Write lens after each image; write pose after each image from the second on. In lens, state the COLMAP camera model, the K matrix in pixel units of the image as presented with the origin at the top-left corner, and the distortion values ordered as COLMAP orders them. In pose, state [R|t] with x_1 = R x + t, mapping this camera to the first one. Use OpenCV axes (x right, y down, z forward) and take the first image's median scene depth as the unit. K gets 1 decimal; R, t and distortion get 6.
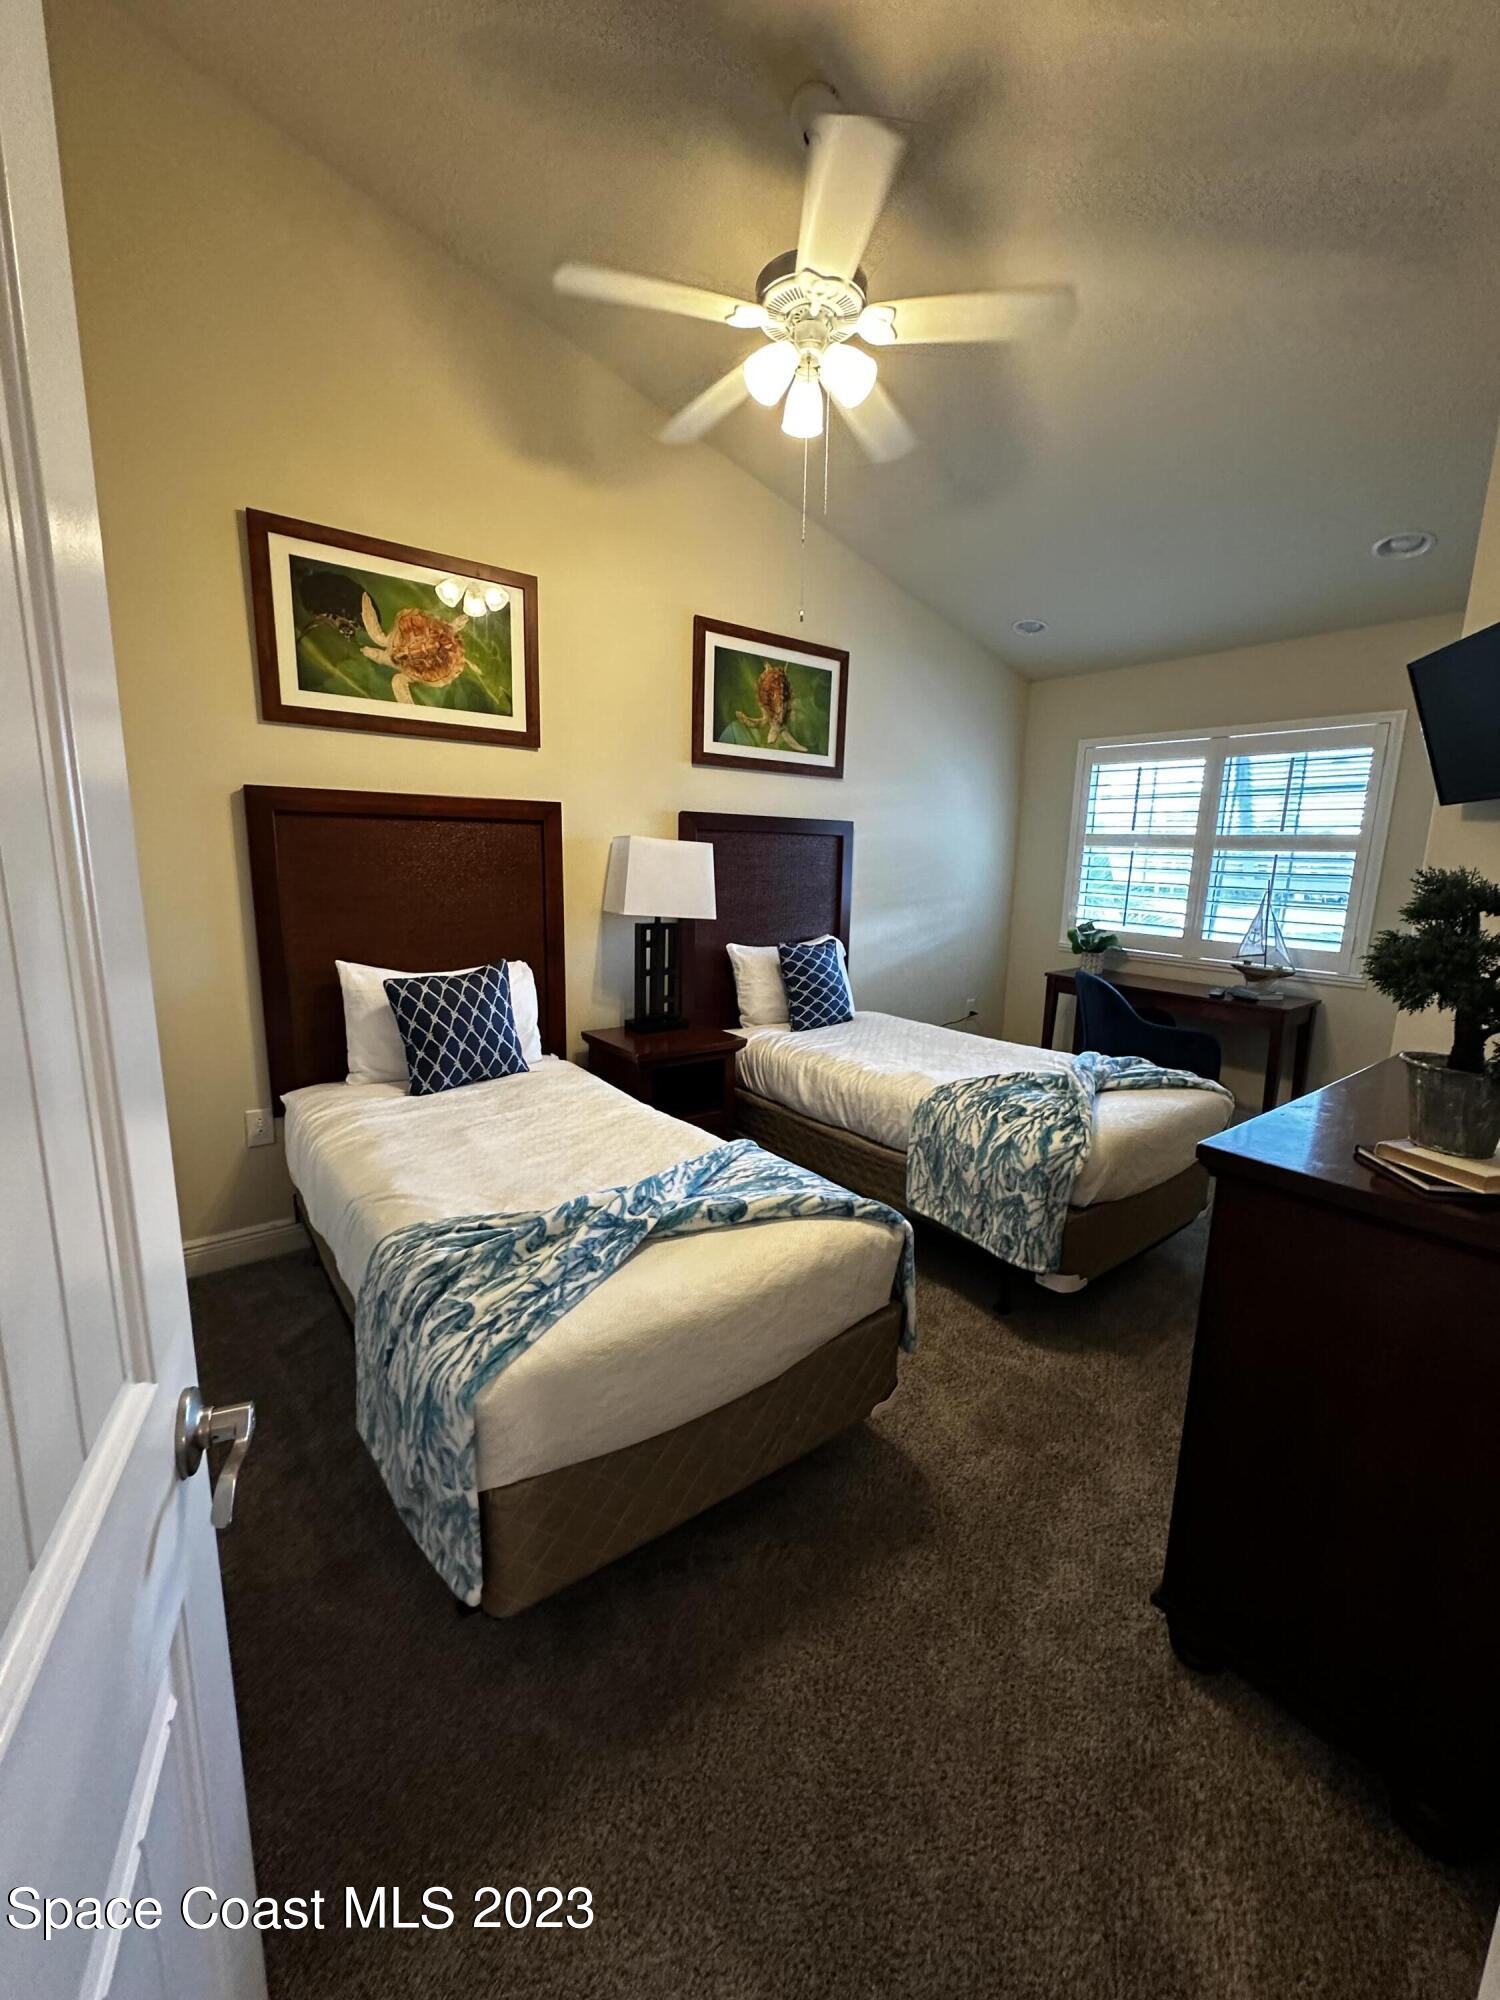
lens RADIAL K [[803.0, 0, 747.7], [0, 803.0, 996.7], [0, 0, 1]] dist [-0.001913, -0.000120]
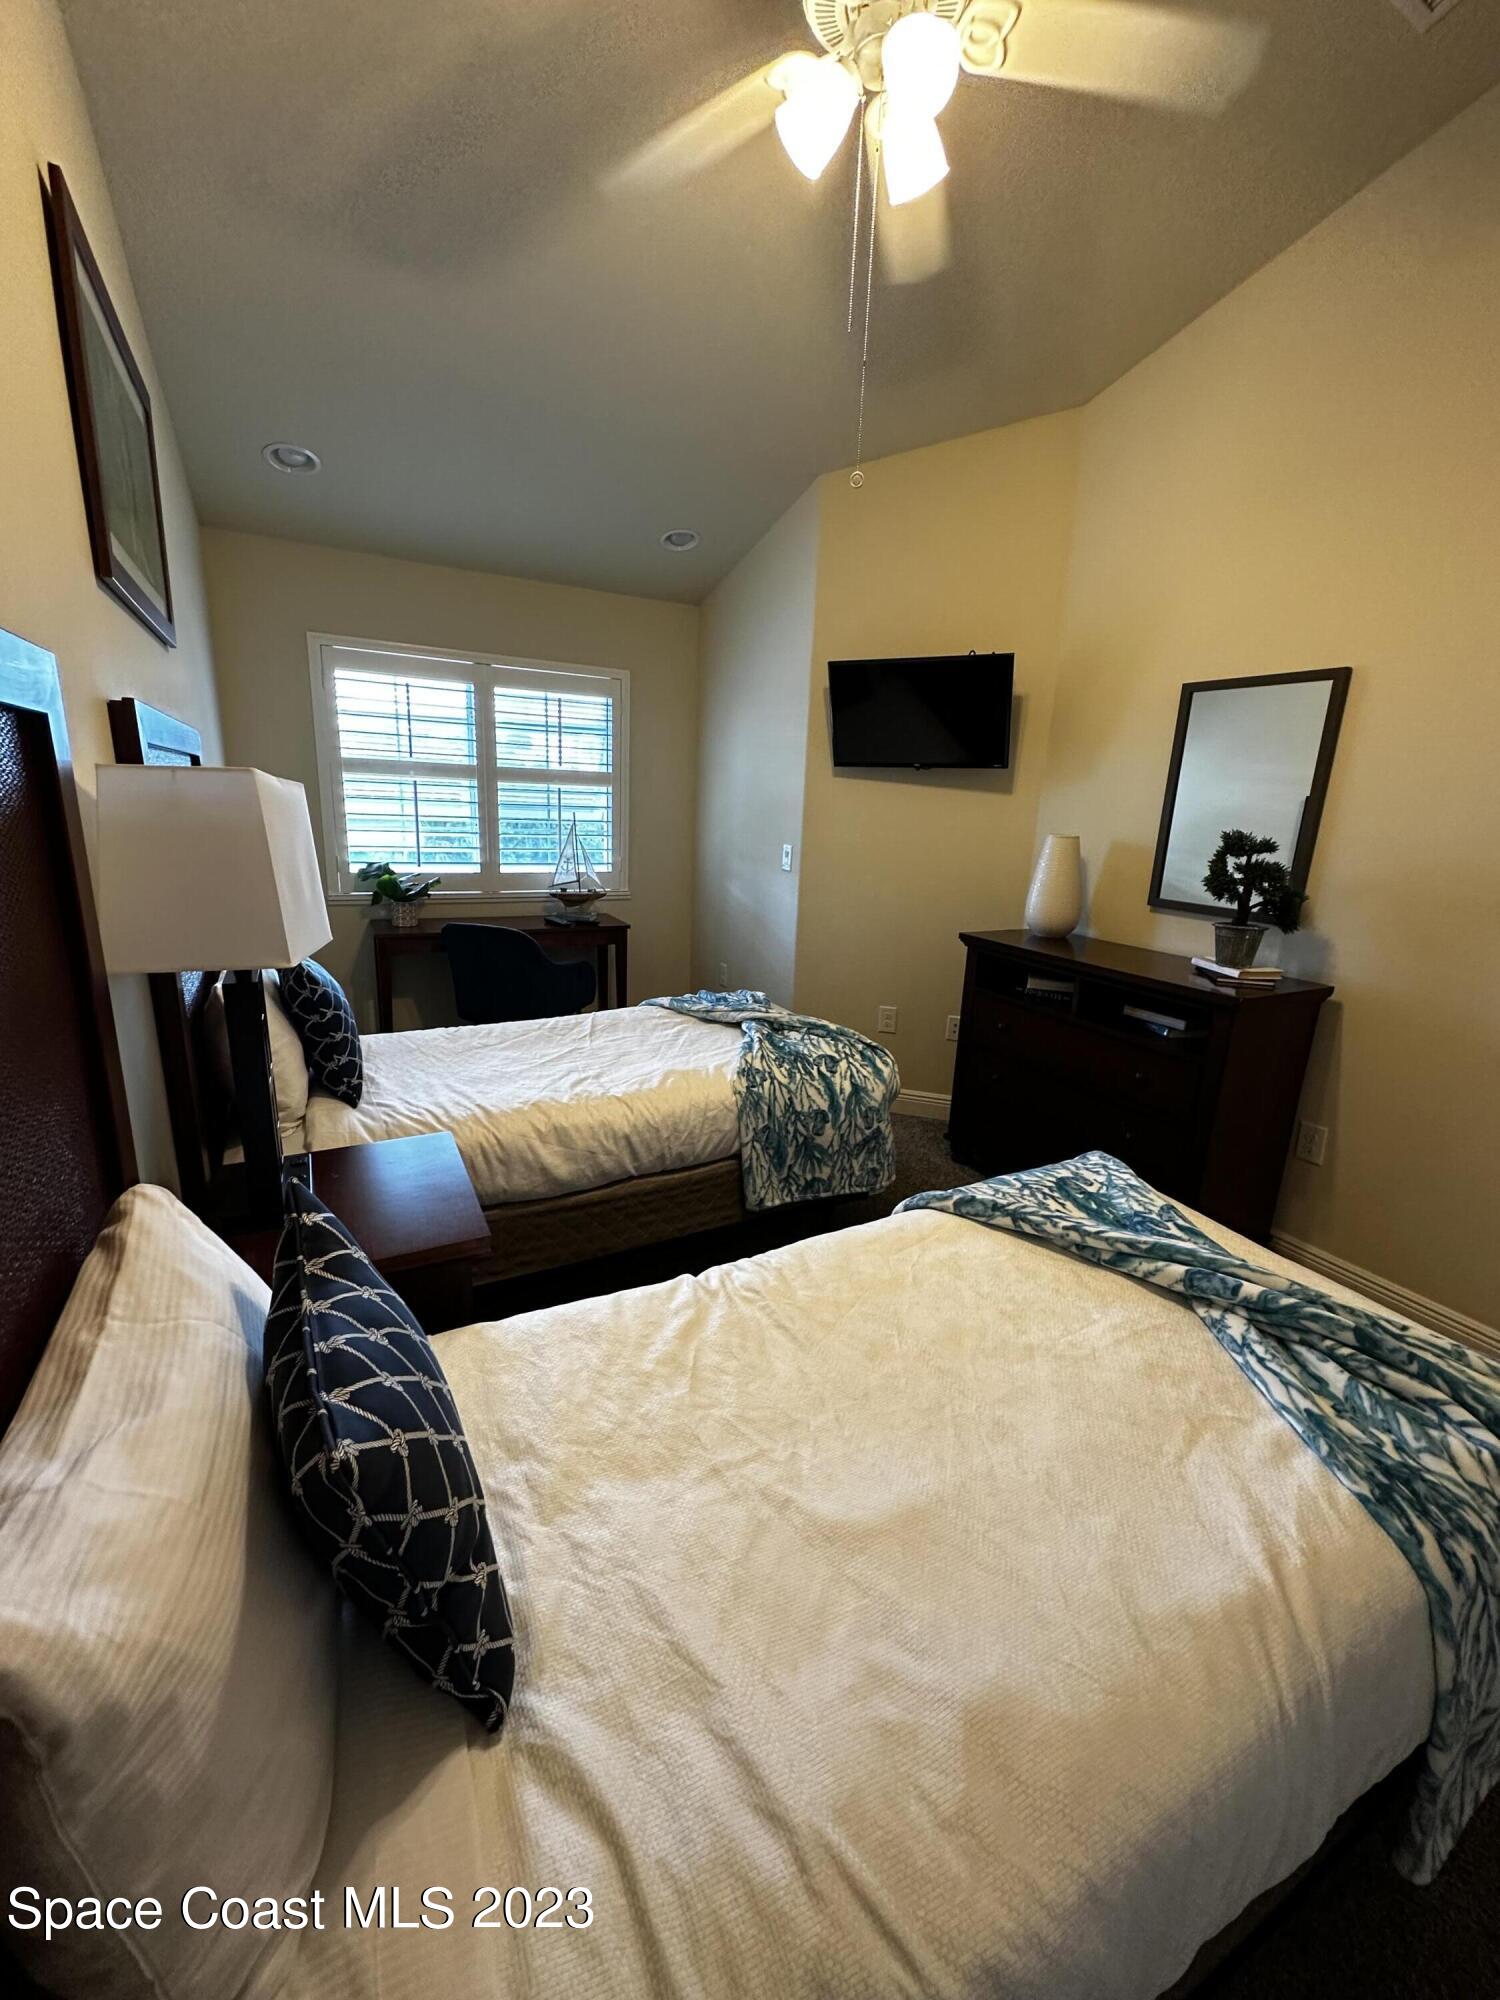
lens RADIAL K [[803.0, 0, 750.5], [0, 803.0, 1000.1], [0, 0, 1]] dist [-0.001913, -0.000120]
pose [[0.172563, -0.259033, 0.950328, -0.537769], [0.143829, 0.961087, 0.235849, -0.158500], [-0.974441, 0.095986, 0.203105, 0.731365]]
